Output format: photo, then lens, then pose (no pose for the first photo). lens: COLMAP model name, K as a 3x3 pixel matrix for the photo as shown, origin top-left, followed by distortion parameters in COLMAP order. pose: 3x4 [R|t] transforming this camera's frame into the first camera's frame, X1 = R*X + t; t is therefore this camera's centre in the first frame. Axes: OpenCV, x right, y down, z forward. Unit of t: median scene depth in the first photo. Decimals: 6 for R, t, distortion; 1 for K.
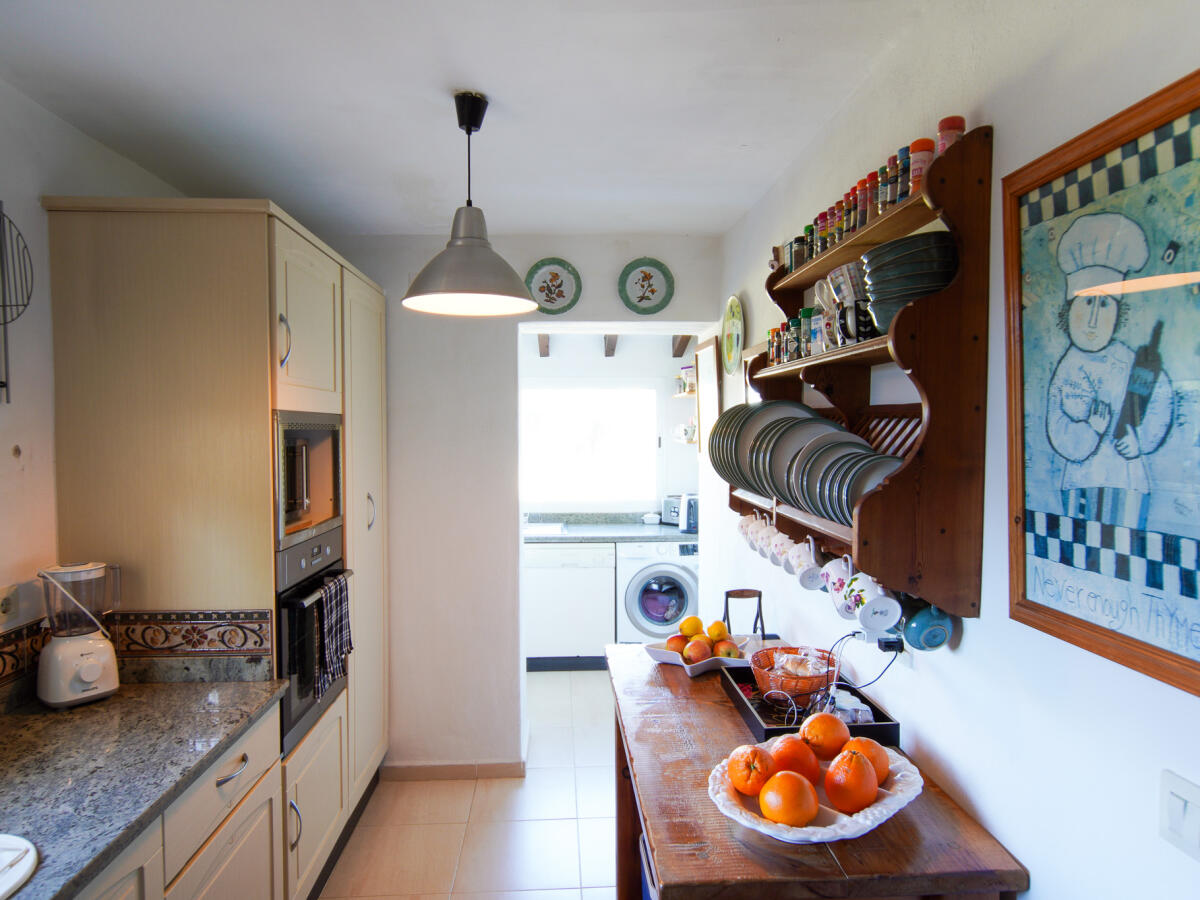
lens RADIAL K [[718.9, 0, 600.0], [0, 718.9, 450.0], [0, 0, 1]] dist [-0.002281, -0.000320]
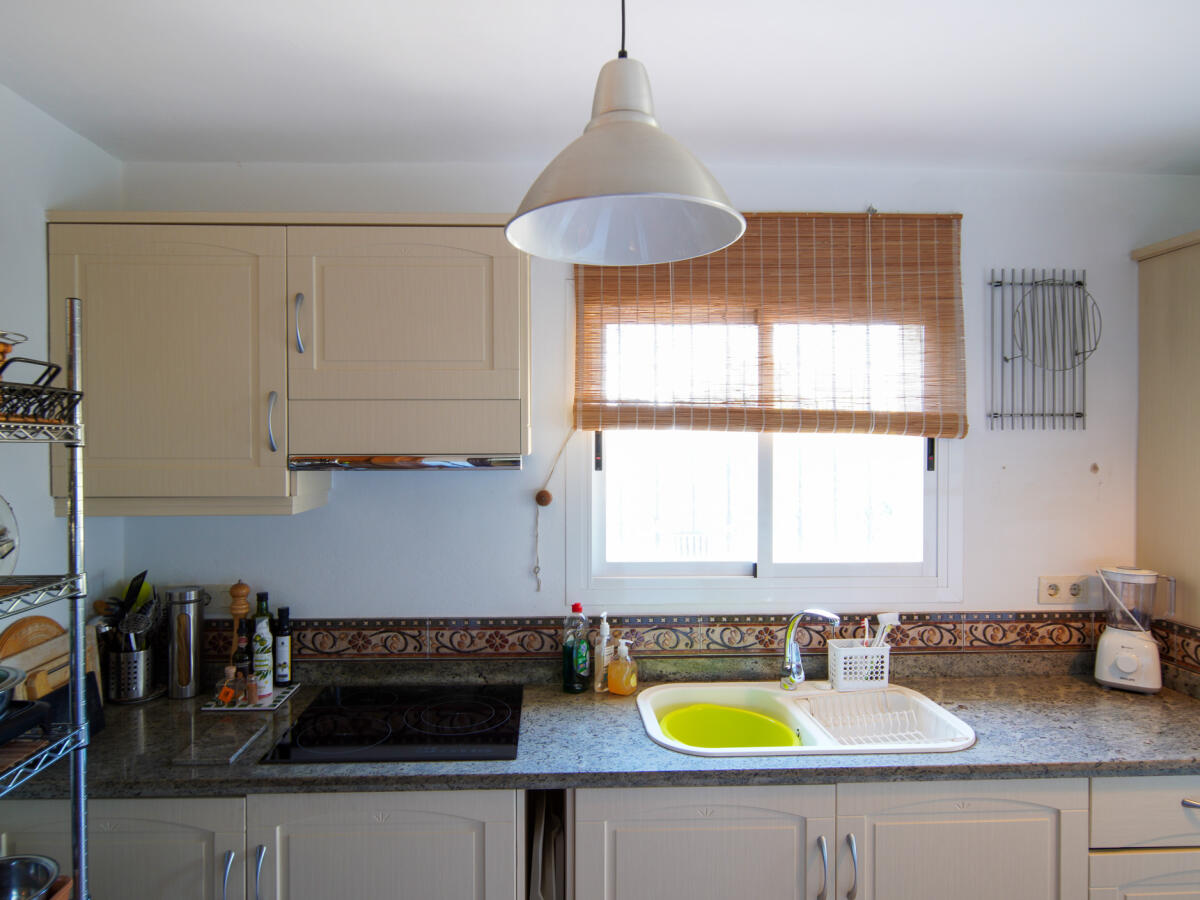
lens RADIAL K [[718.9, 0, 600.0], [0, 718.9, 450.0], [0, 0, 1]] dist [-0.002281, -0.000320]
pose [[0.000549, 0.000335, -1.000000, 0.433306], [-0.031219, 0.999513, 0.000317, -0.003368], [0.999512, 0.031219, 0.000559, 0.155769]]
